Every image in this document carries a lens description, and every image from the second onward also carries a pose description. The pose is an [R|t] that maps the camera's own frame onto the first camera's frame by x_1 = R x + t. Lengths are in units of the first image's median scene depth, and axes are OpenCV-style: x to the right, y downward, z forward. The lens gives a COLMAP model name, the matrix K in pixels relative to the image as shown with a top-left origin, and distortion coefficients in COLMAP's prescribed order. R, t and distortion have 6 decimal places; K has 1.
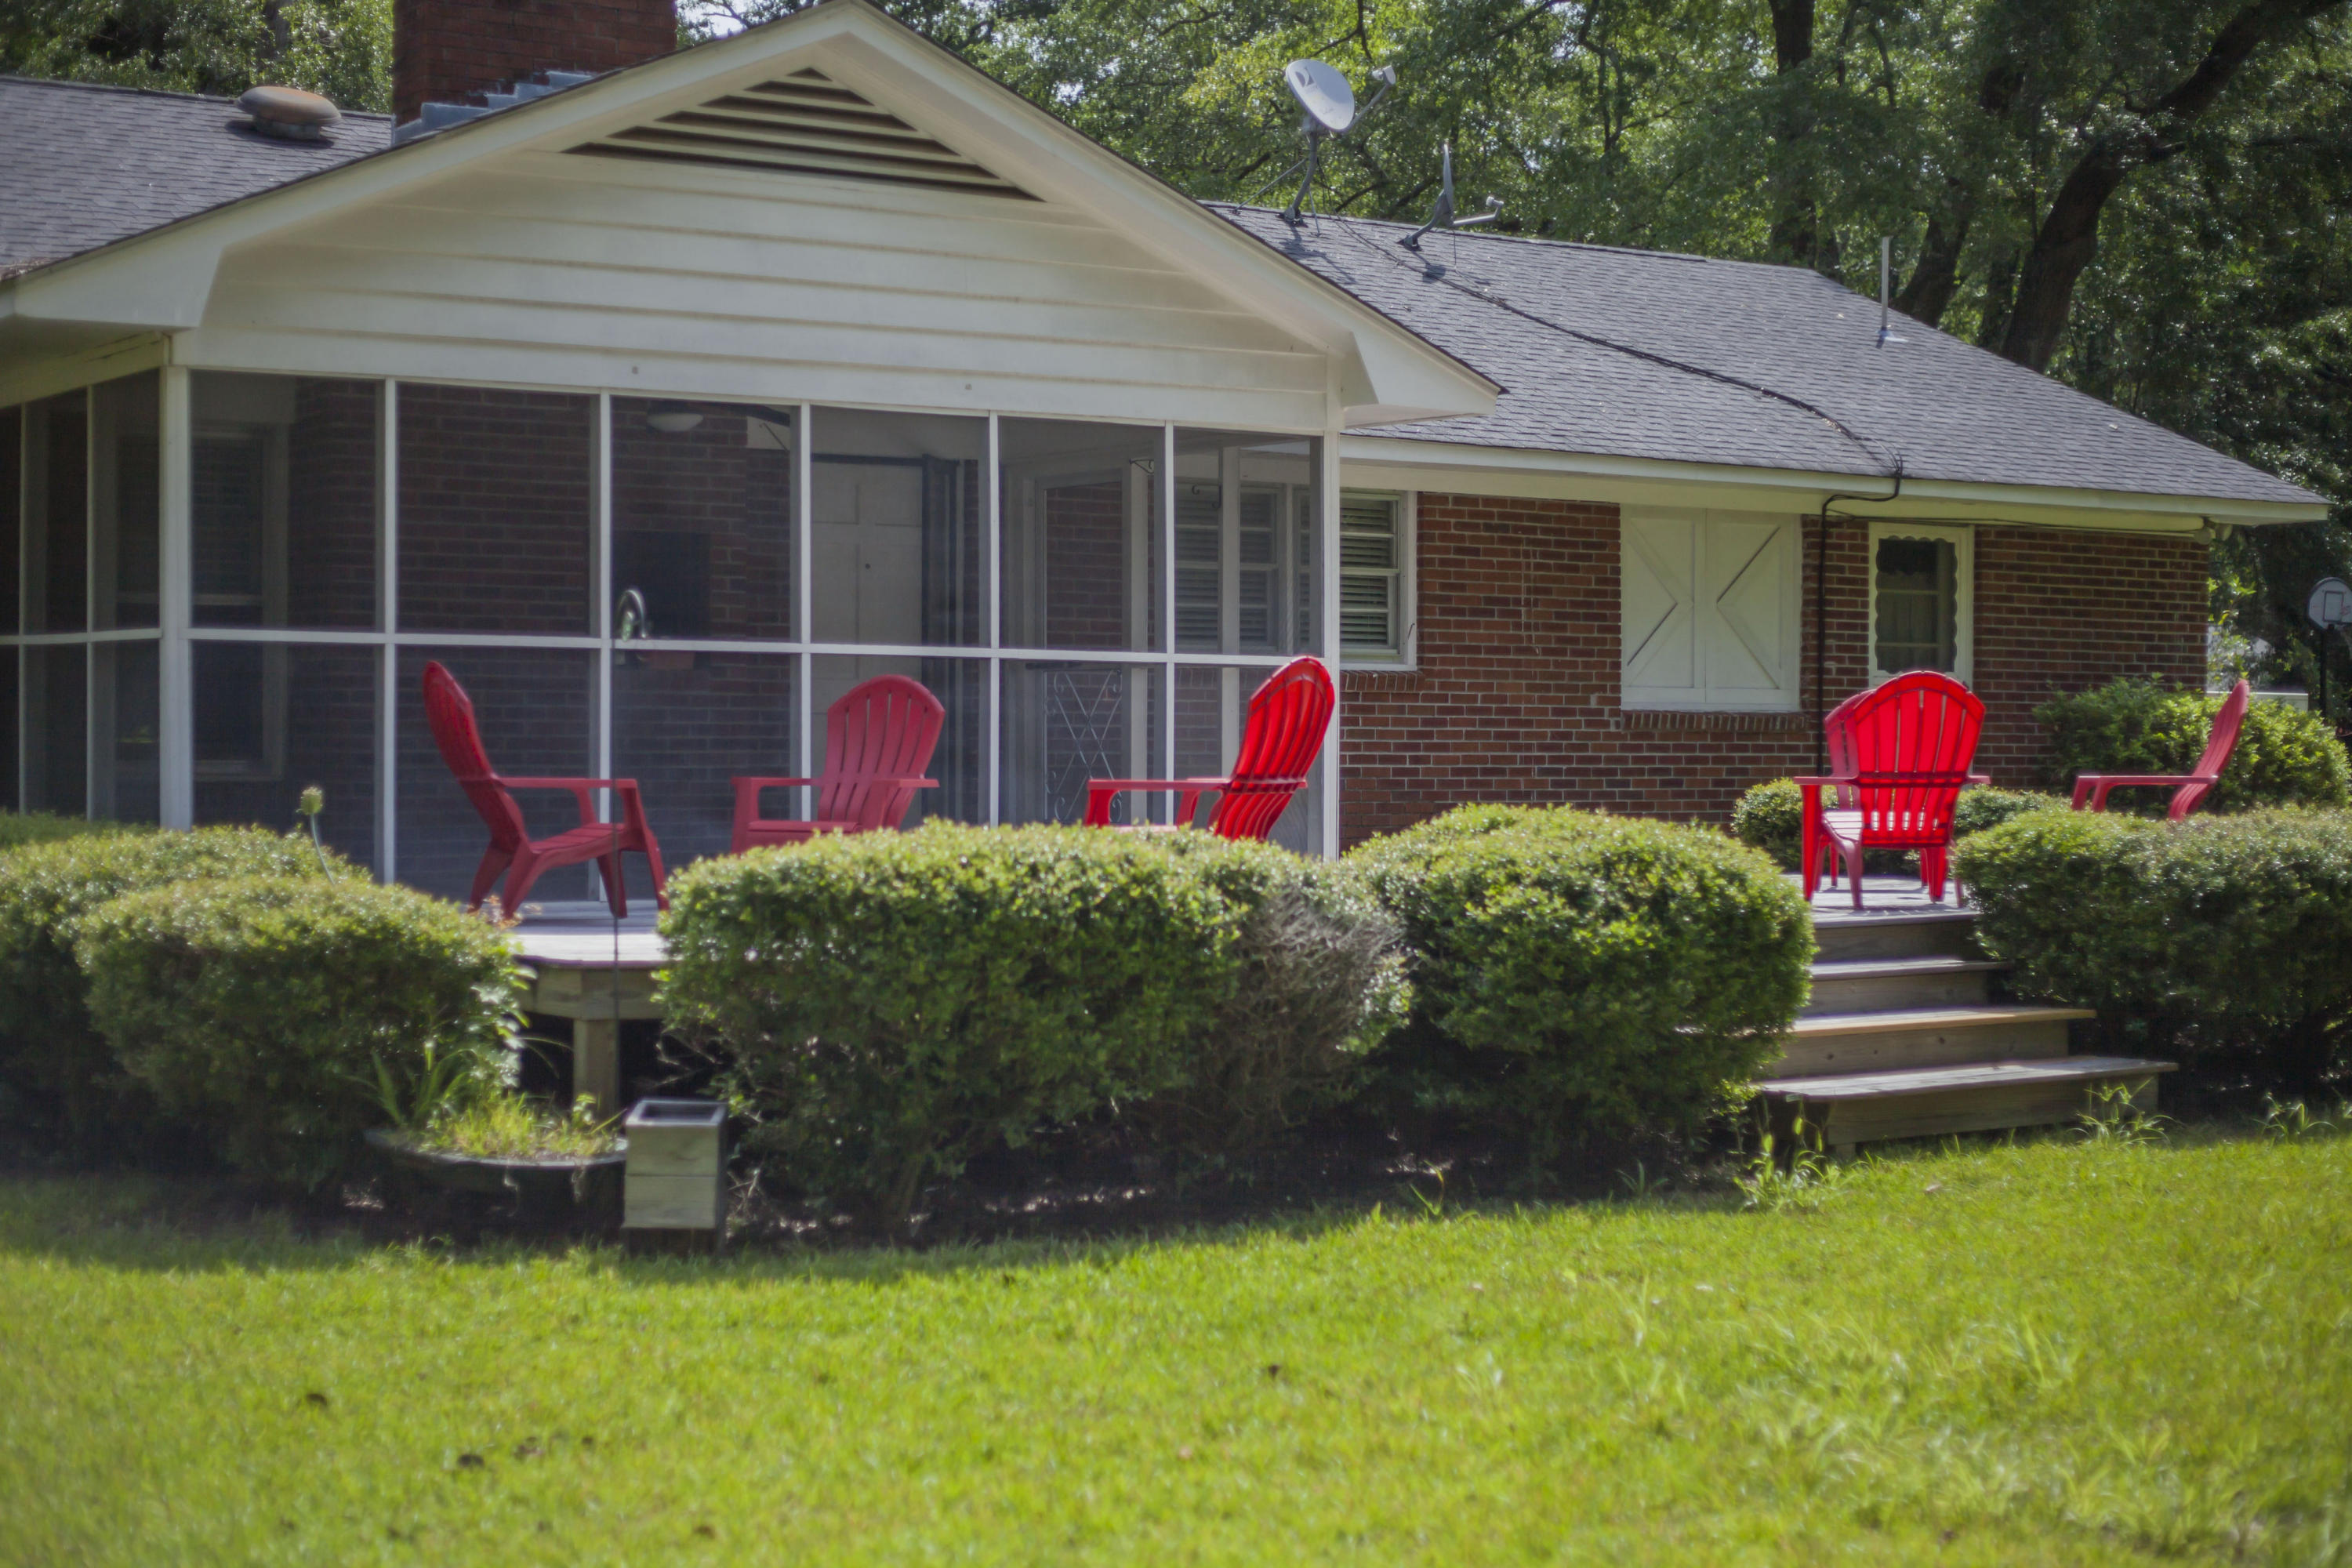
lens RADIAL K [[3492.8, 0, 1176.0], [0, 3492.8, 784.0], [0, 0, 1]] dist [-0.105091, 0.070028]
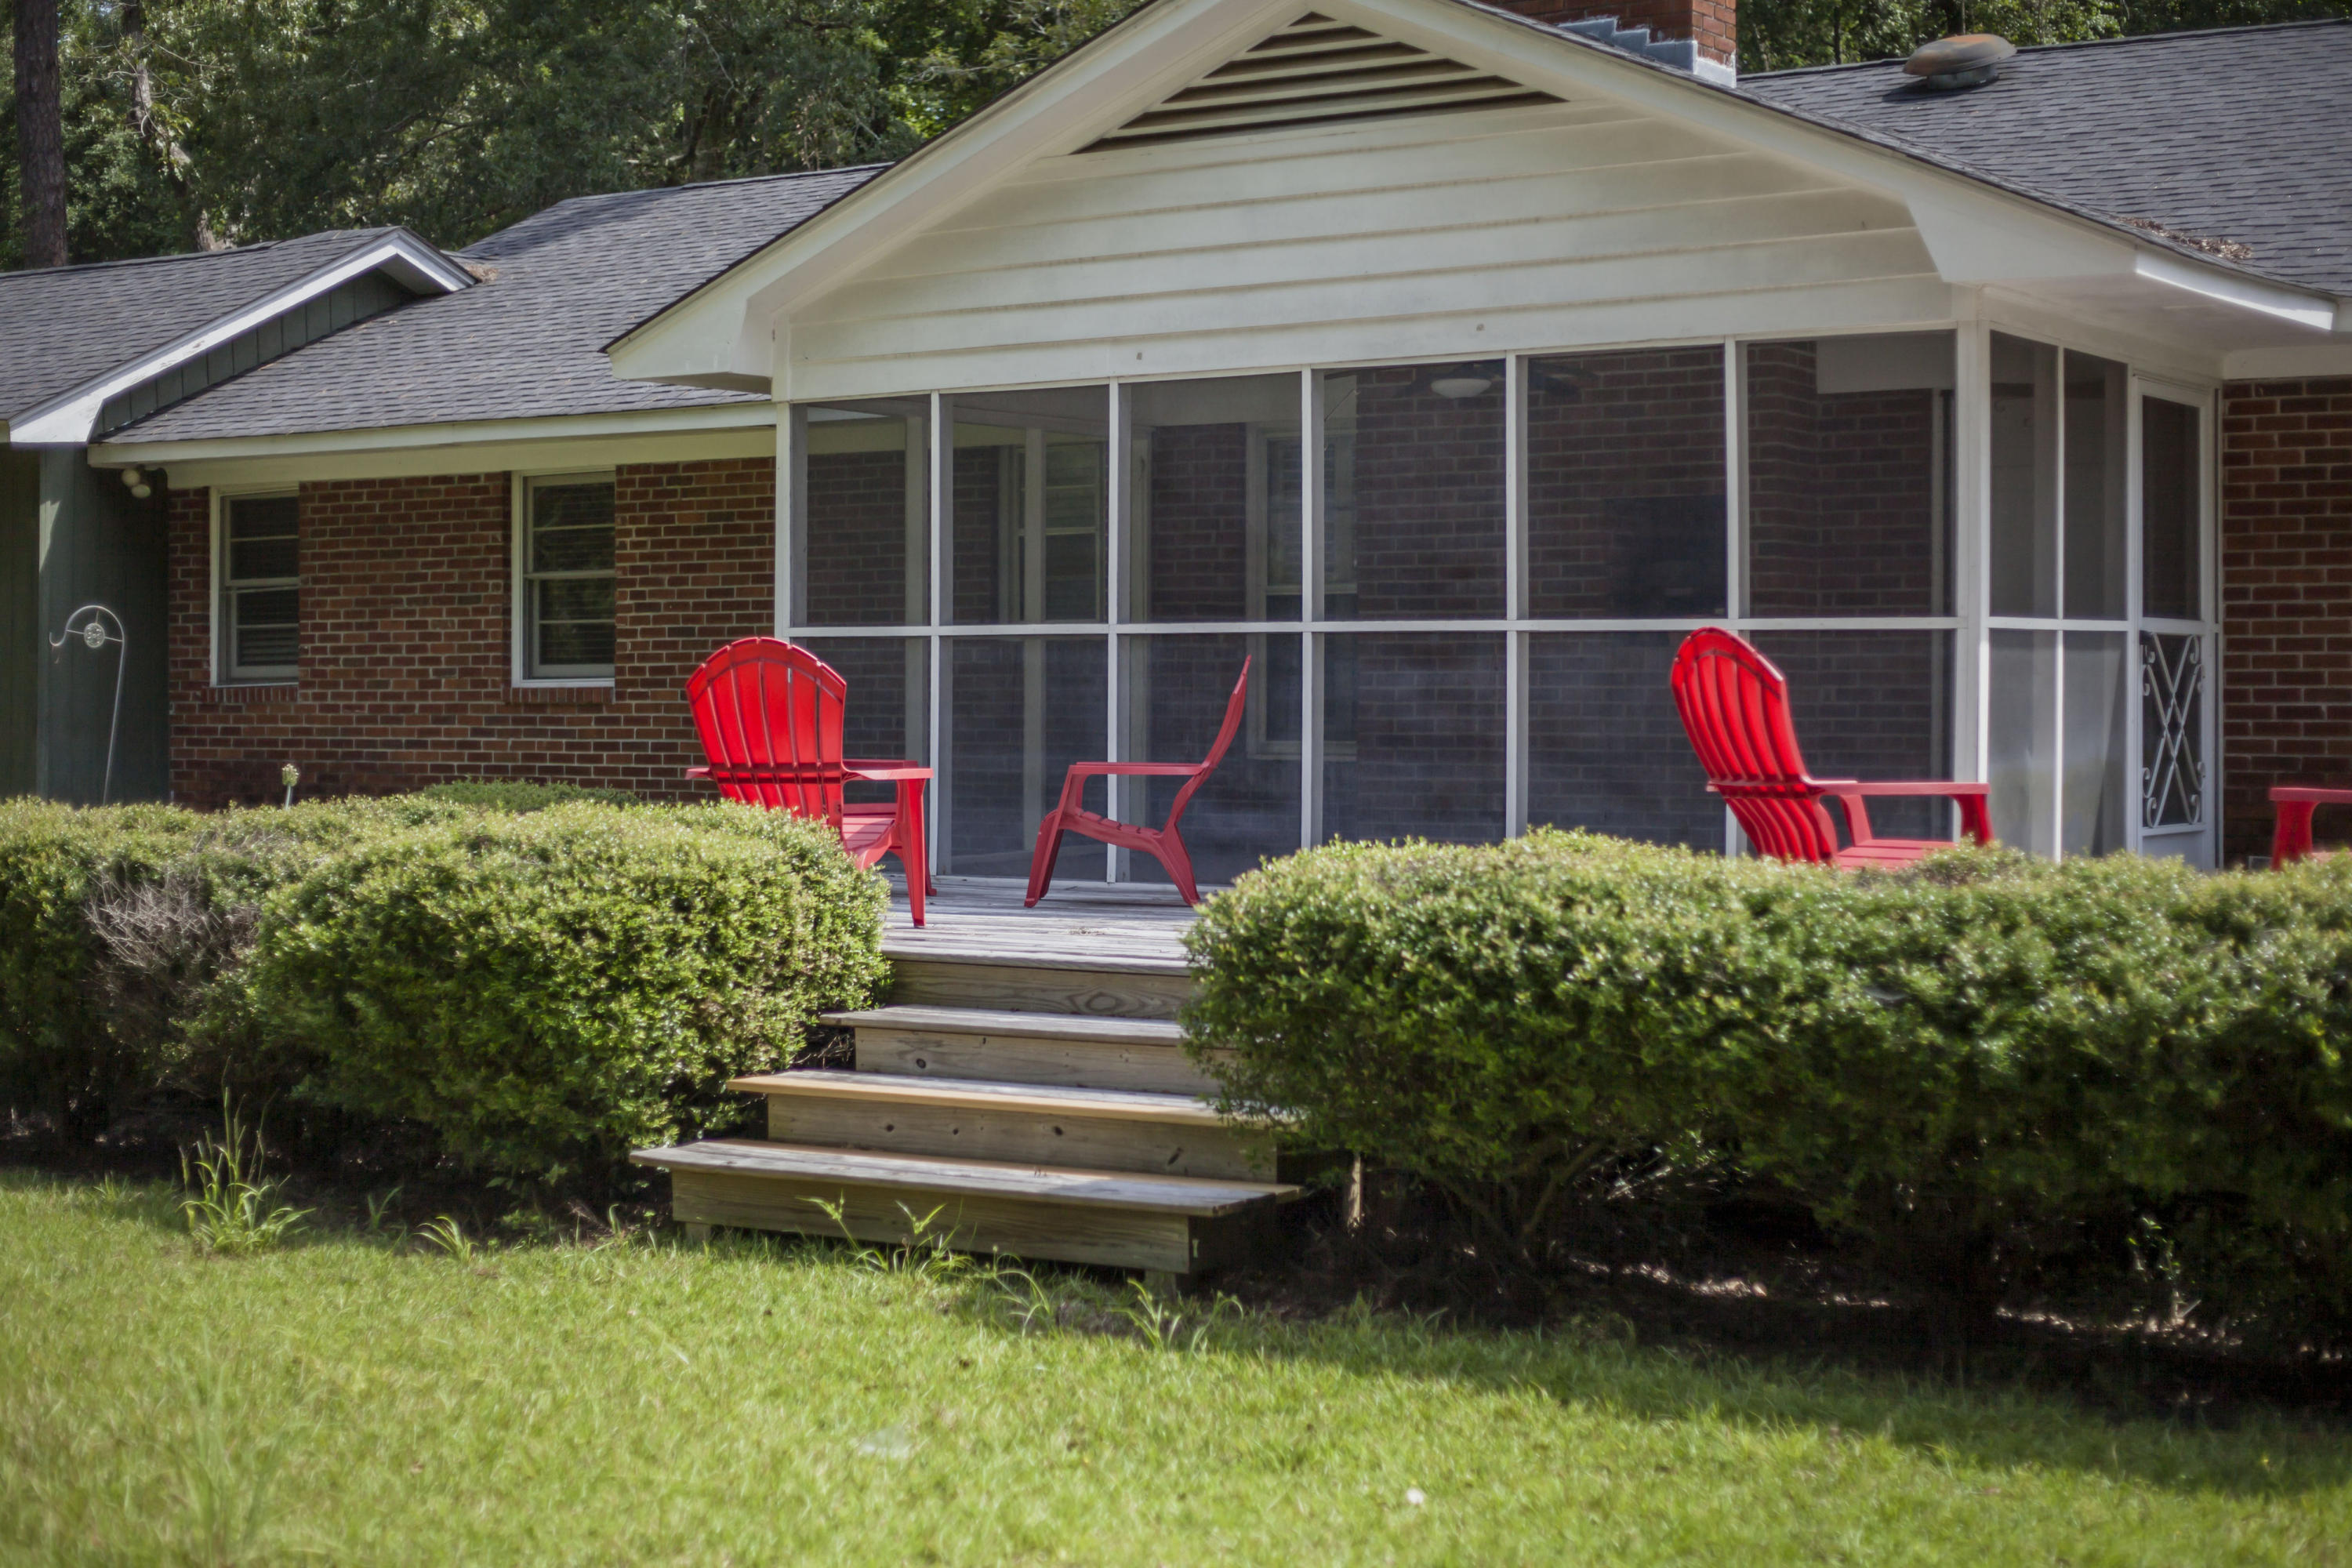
lens RADIAL K [[3492.8, 0, 1176.0], [0, 3492.8, 784.0], [0, 0, 1]] dist [-0.105091, 0.070028]
pose [[0.383131, 0.017243, -0.923533, 0.748816], [-0.008652, 0.999849, 0.015078, -0.010276], [0.923654, 0.002213, 0.383222, 0.598931]]
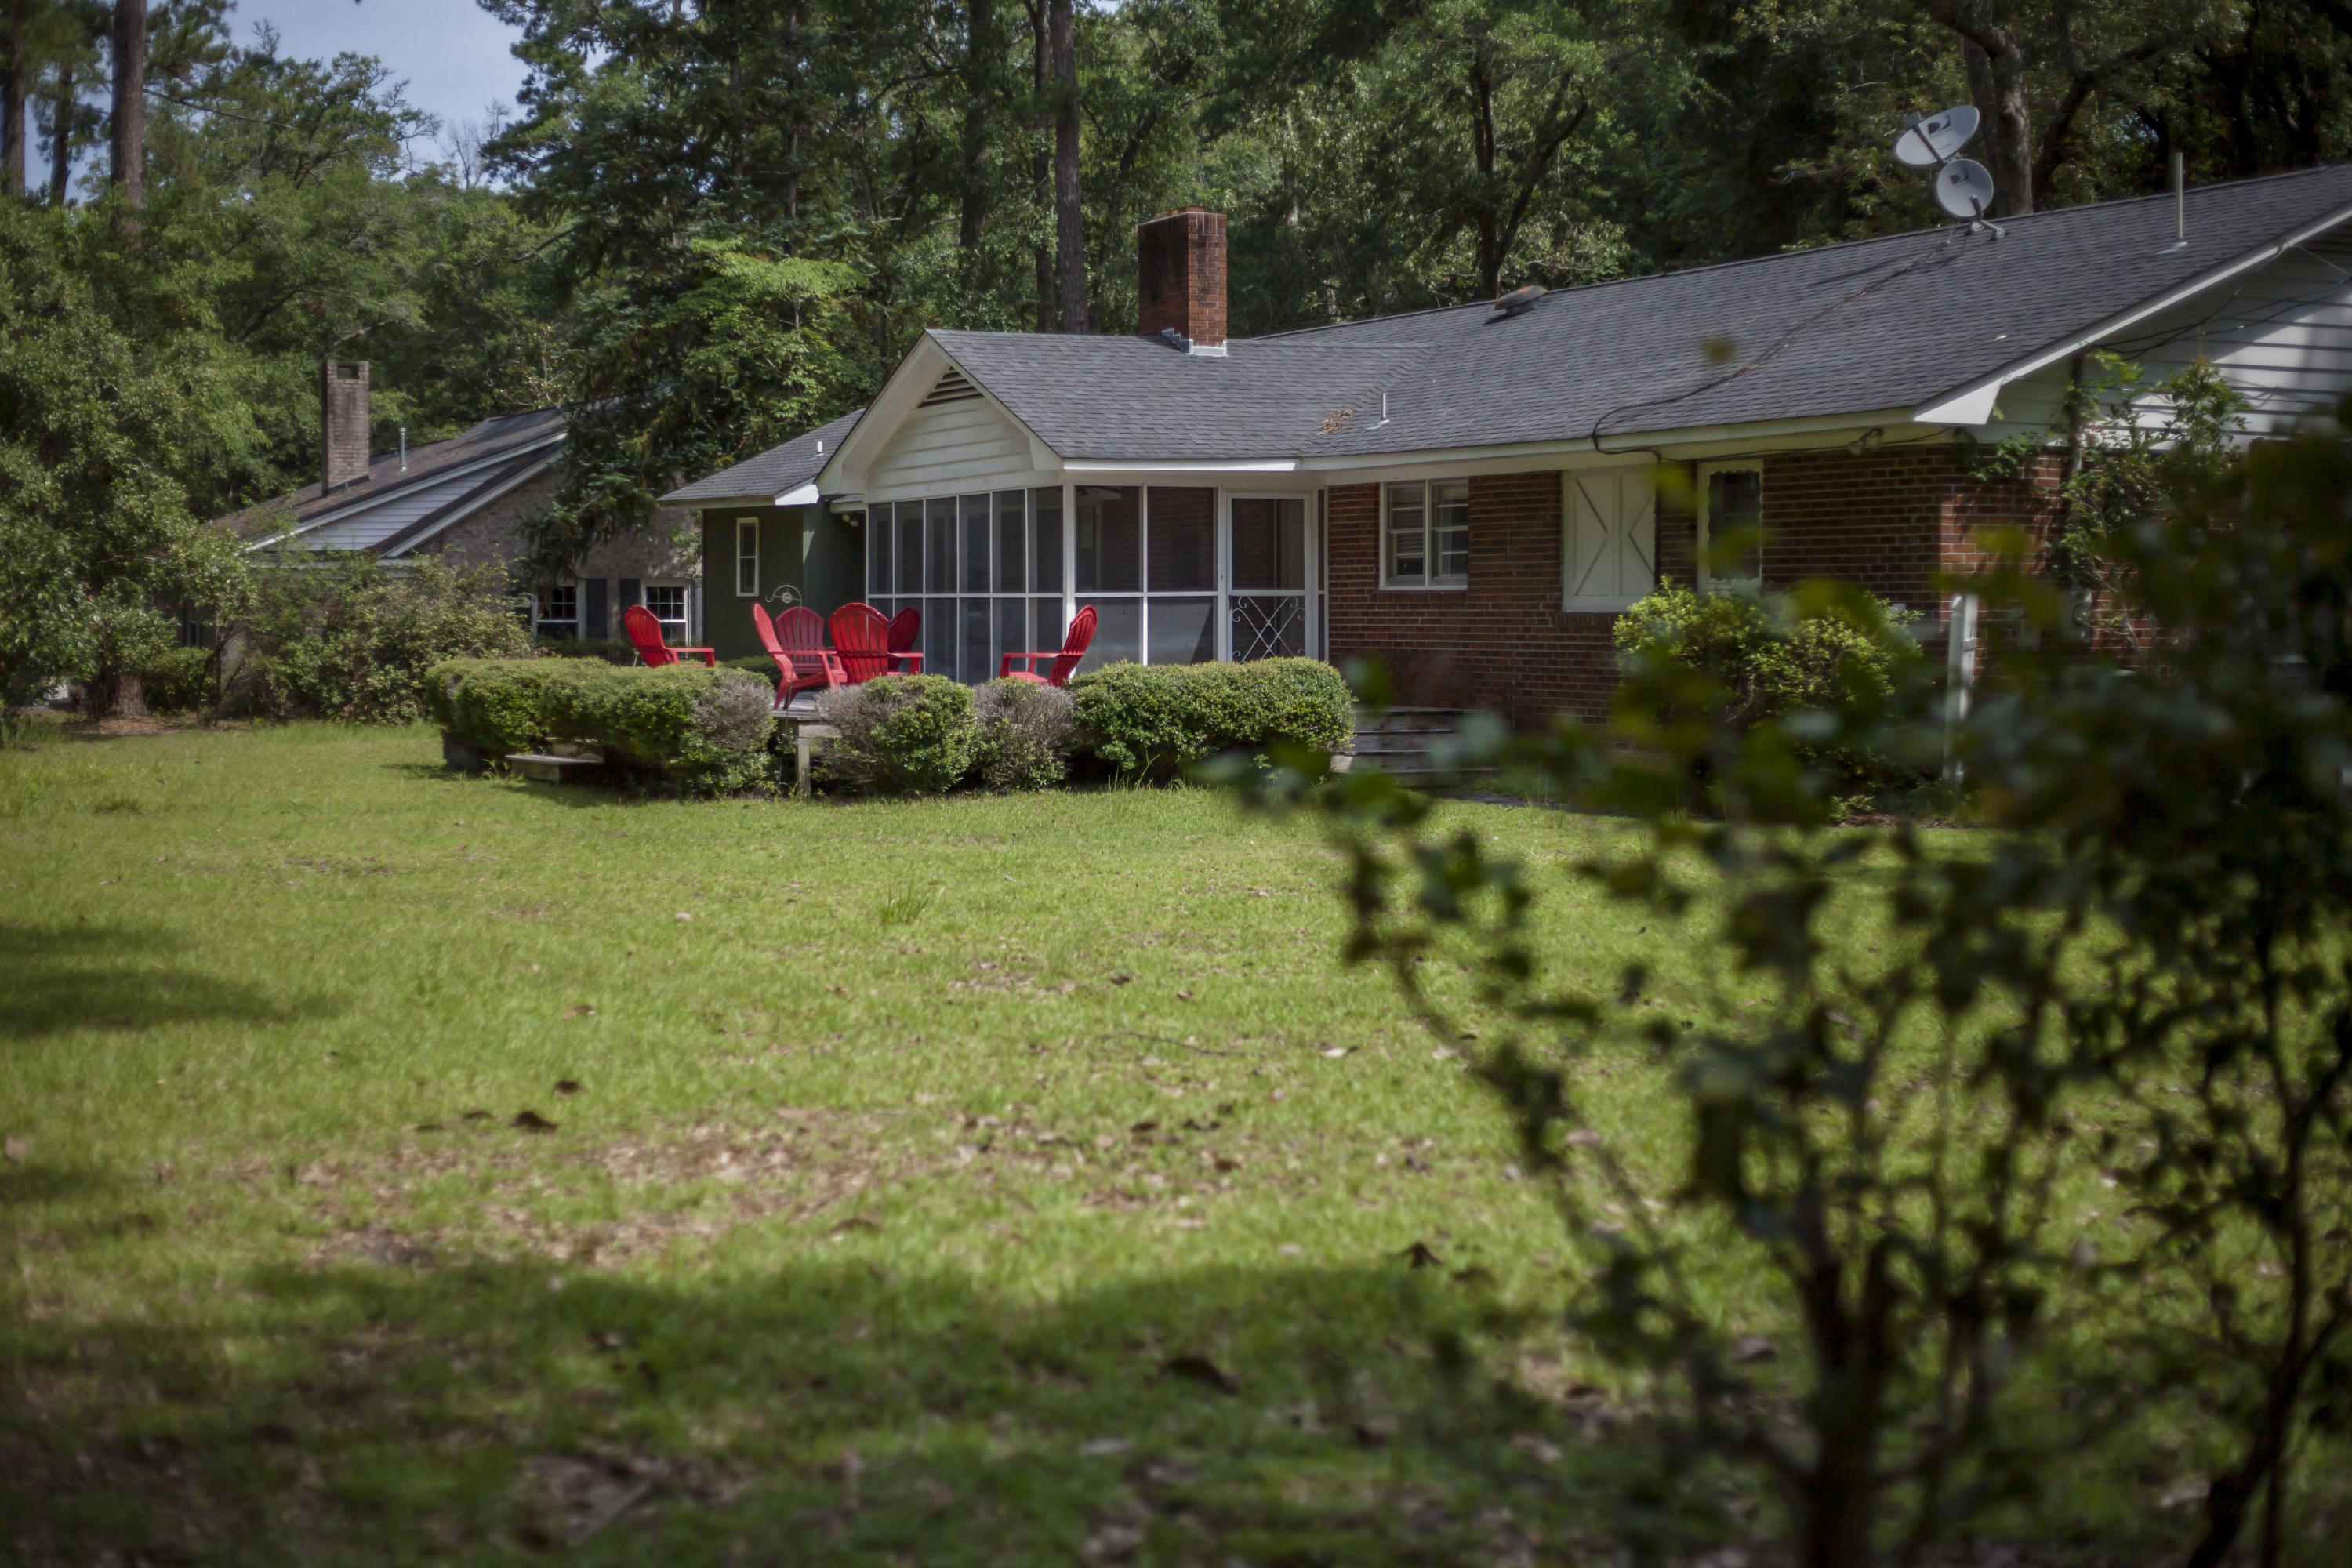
lens RADIAL K [[3492.8, 0, 1176.0], [0, 3492.8, 784.0], [0, 0, 1]] dist [-0.105091, 0.070028]
pose [[-0.150662, 0.042365, -0.987677, 2.243635], [-0.010156, 0.998962, 0.044399, -0.017735], [0.988533, 0.016720, -0.150075, 1.496747]]
